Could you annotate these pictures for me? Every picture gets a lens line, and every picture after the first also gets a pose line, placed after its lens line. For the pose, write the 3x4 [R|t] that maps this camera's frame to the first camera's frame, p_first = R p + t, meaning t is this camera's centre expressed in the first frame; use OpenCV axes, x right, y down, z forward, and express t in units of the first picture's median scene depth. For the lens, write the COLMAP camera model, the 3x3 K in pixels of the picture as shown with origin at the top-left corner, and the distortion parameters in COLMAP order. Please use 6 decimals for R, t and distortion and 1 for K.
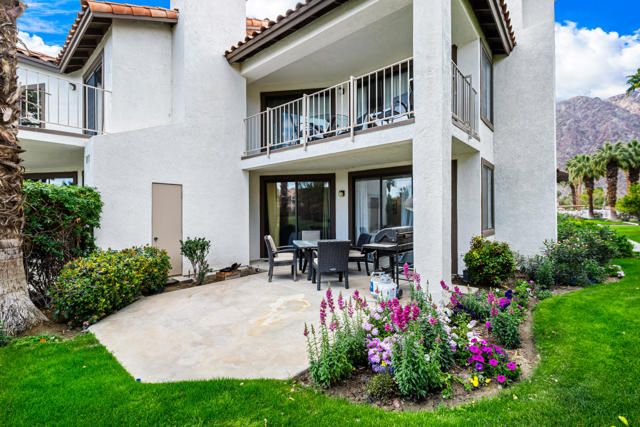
lens RADIAL K [[292.0, 0, 323.9], [0, 292.0, 212.7], [0, 0, 1]] dist [0.003034, -0.001507]
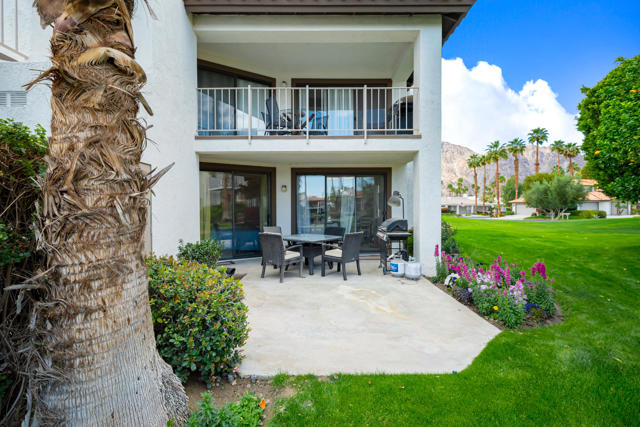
lens RADIAL K [[292.0, 0, 317.0], [0, 292.0, 214.7], [0, 0, 1]] dist [0.003034, -0.001507]
pose [[0.760254, -0.008845, 0.649566, -0.696580], [-0.000987, 0.999890, 0.014770, 0.011690], [-0.649626, -0.011870, 0.760162, 0.239265]]
